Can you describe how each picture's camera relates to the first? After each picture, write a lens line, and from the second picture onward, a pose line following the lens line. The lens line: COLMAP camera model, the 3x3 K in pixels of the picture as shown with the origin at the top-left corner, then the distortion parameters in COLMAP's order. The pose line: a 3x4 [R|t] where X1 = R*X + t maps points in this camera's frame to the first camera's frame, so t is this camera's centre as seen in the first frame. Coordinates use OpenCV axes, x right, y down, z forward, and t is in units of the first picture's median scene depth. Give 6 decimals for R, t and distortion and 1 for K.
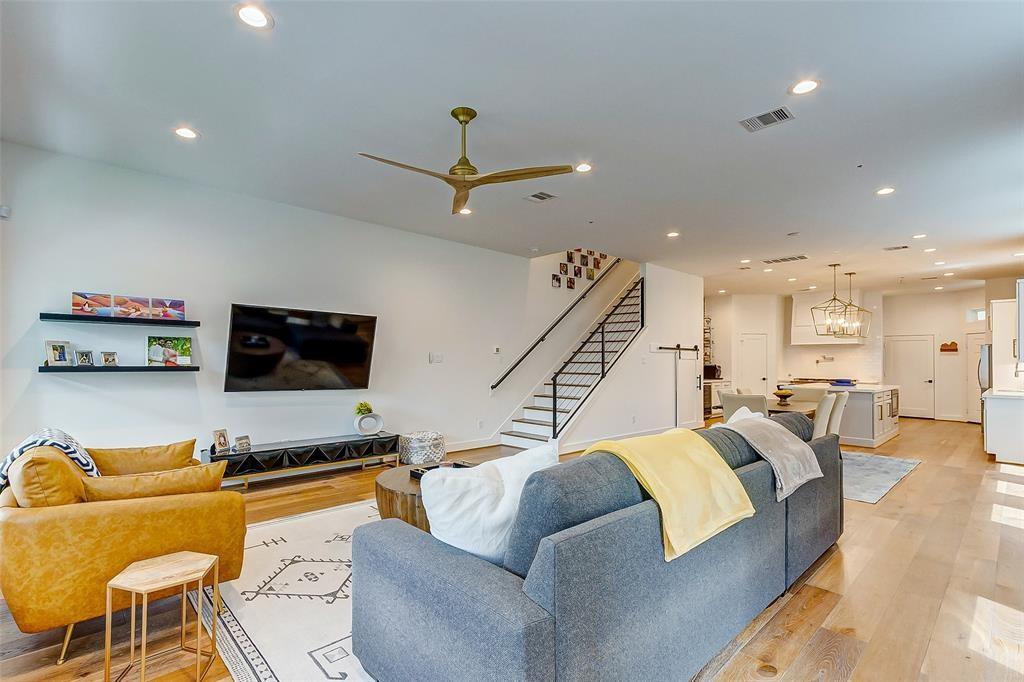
lens RADIAL K [[469.8, 0, 492.3], [0, 469.8, 353.7], [0, 0, 1]] dist [-0.000926, -0.001498]
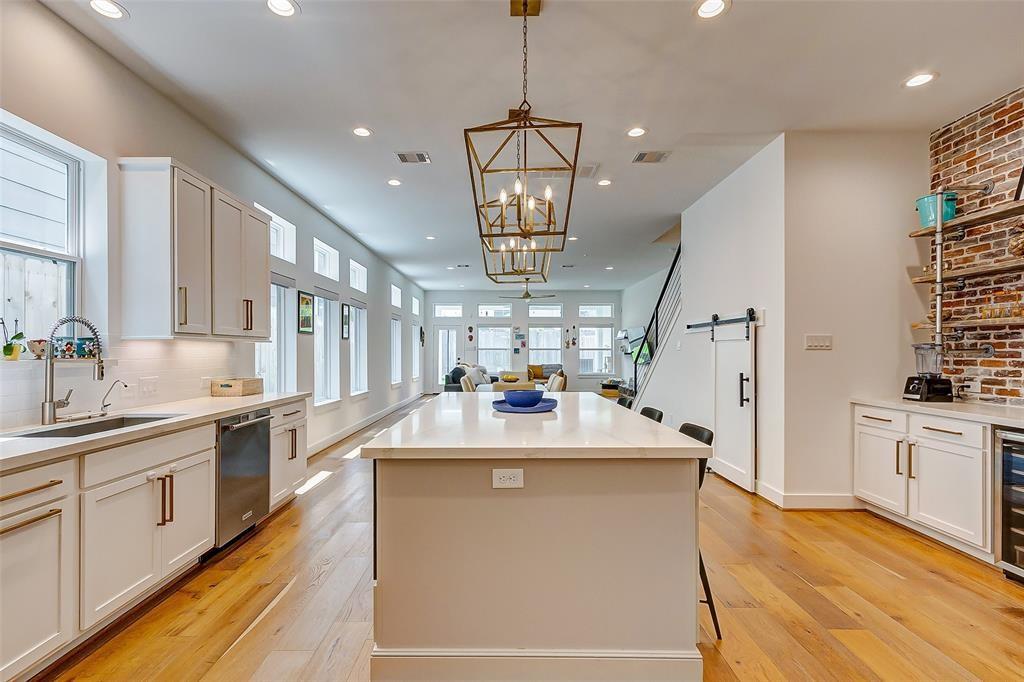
lens RADIAL K [[478.8, 0, 498.4], [0, 478.8, 349.8], [0, 0, 1]] dist [0.000687, -0.000245]
pose [[-0.677571, -0.010790, -0.735378, 0.993324], [0.006046, 0.999777, -0.020241, 0.031521], [0.735433, -0.018160, -0.677355, 1.195518]]
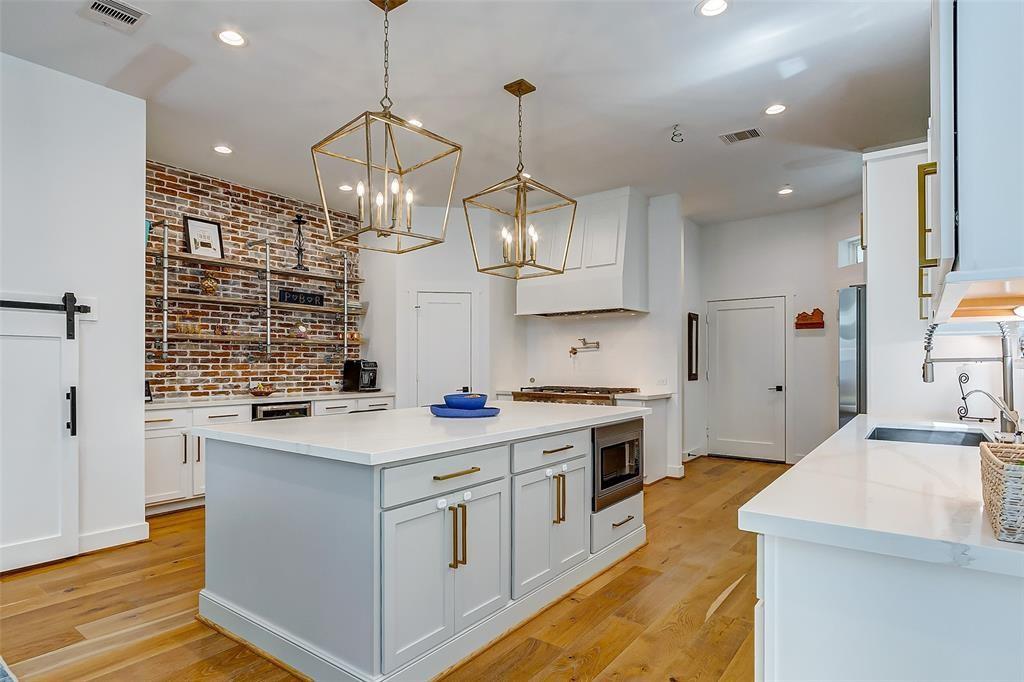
lens RADIAL K [[547.8, 0, 498.7], [0, 547.8, 363.8], [0, 0, 1]] dist [-0.005362, -0.000868]
pose [[0.983106, -0.010362, 0.182745, 0.686081], [0.007400, 0.999830, 0.016880, 0.026583], [-0.182888, -0.015242, 0.983016, 0.616801]]
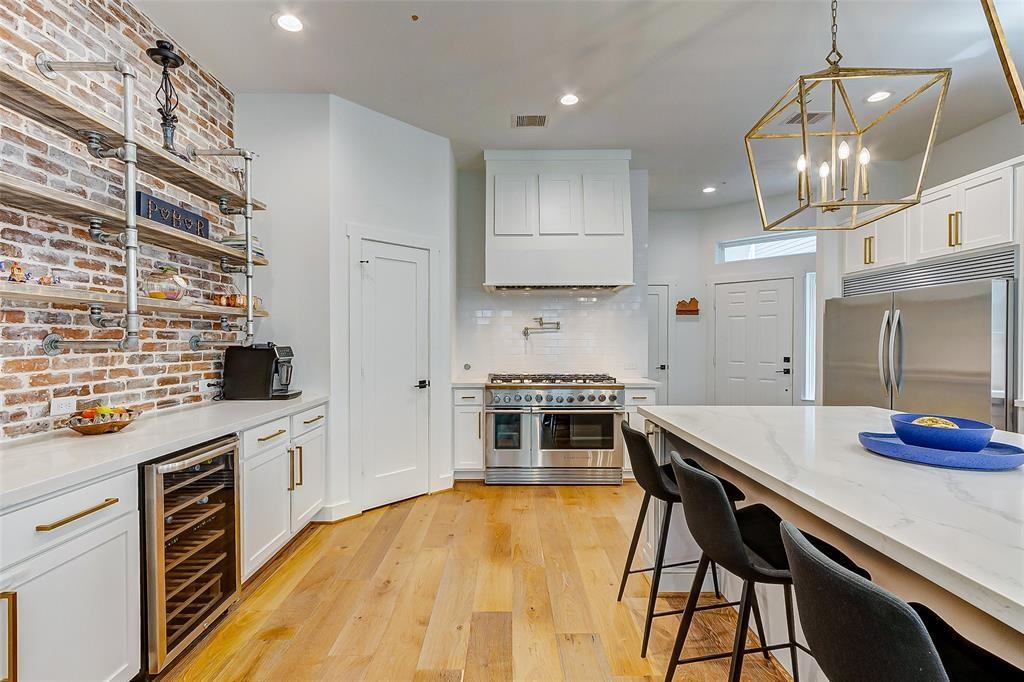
lens RADIAL K [[475.7, 0, 507.1], [0, 475.7, 343.2], [0, 0, 1]] dist [0.004919, -0.000660]
pose [[0.670451, -0.014640, 0.741810, 0.495366], [-0.007259, 0.999628, 0.026288, 0.021215], [-0.741919, -0.023009, 0.670095, 0.978924]]
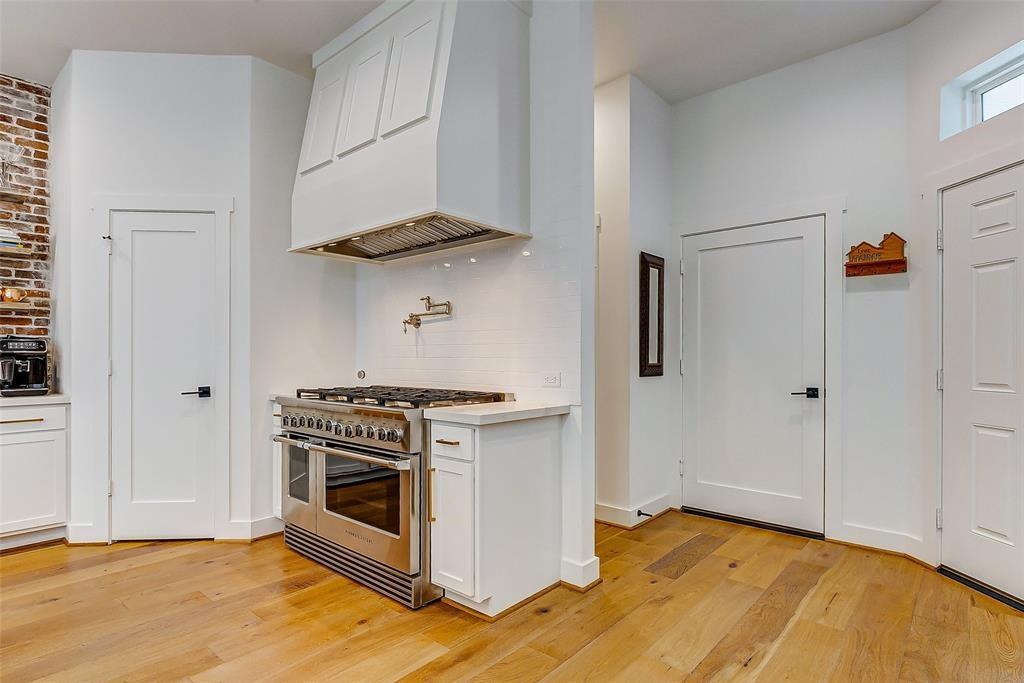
lens RADIAL K [[539.2, 0, 503.2], [0, 539.2, 357.5], [0, 0, 1]] dist [-0.003662, -0.001483]
pose [[0.993526, -0.009873, 0.113176, 0.944103], [0.007392, 0.999723, 0.022326, 0.040908], [-0.113365, -0.021344, 0.993324, 0.934420]]
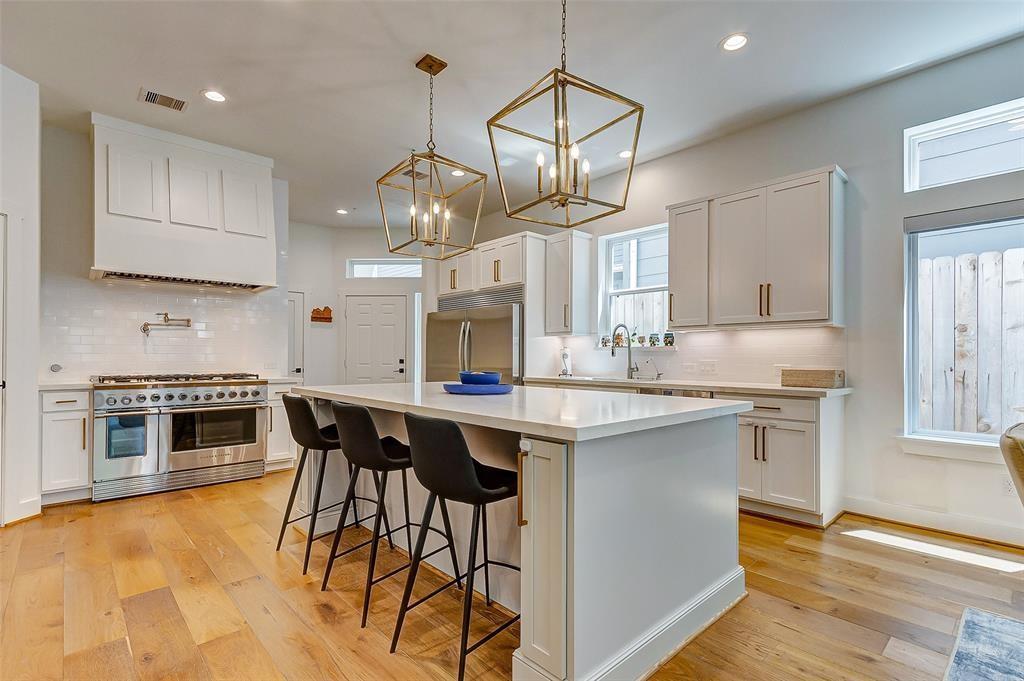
lens RADIAL K [[480.6, 0, 503.1], [0, 480.6, 356.5], [0, 0, 1]] dist [0.001405, -0.000082]
pose [[-0.007823, -0.008626, 0.999932, 0.417350], [-0.022111, 0.999720, 0.008452, 0.039712], [-0.999725, -0.022043, -0.008011, 0.965647]]
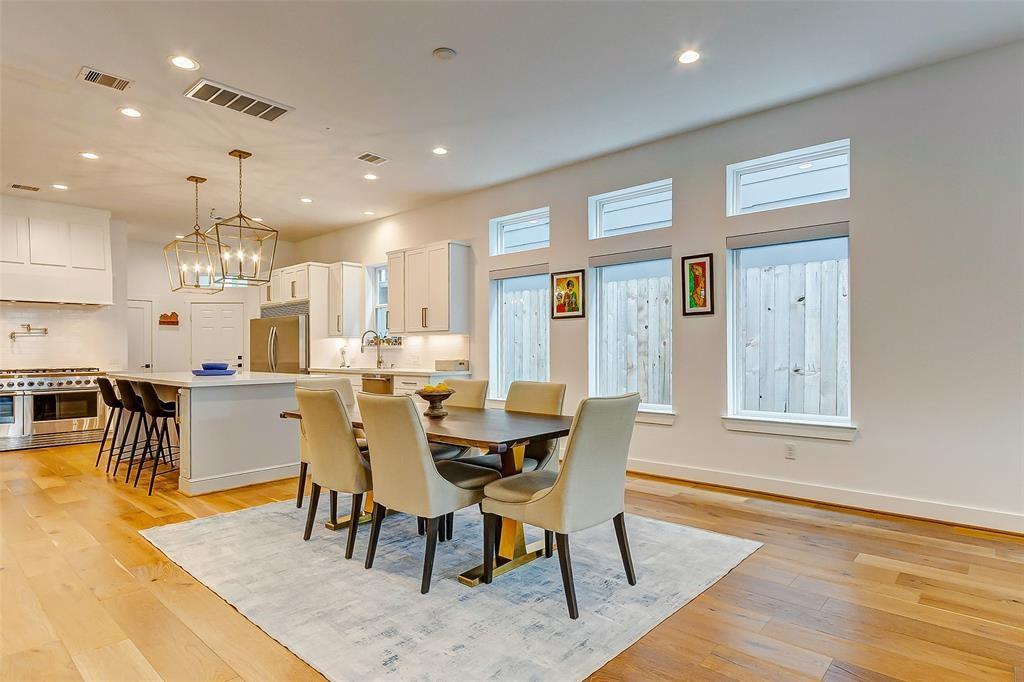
lens RADIAL K [[552.1, 0, 505.8], [0, 552.1, 348.7], [0, 0, 1]] dist [-0.004663, -0.002930]
pose [[-0.105341, -0.004754, 0.994425, 0.055769], [-0.013769, 0.999900, 0.003322, 0.029081], [-0.994341, -0.013342, -0.105396, 0.708473]]
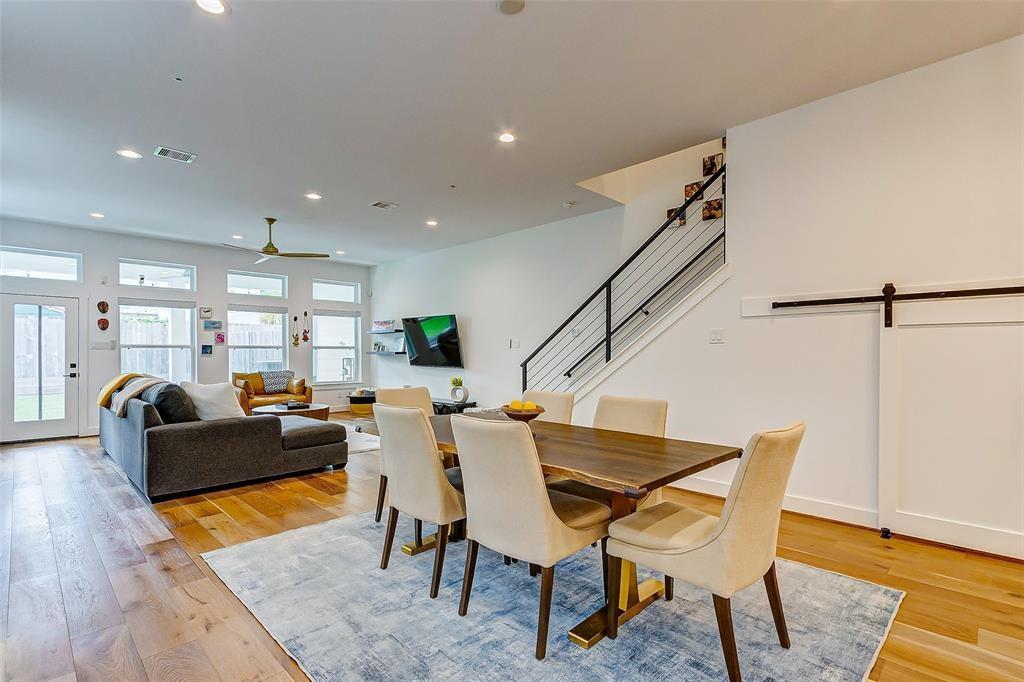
lens RADIAL K [[486.9, 0, 500.9], [0, 486.9, 353.6], [0, 0, 1]] dist [0.003422, 0.000398]
pose [[0.051907, -0.005929, -0.998634, 0.750052], [0.020874, 0.999770, -0.004851, 0.027344], [0.998434, -0.020593, 0.052019, 0.688556]]
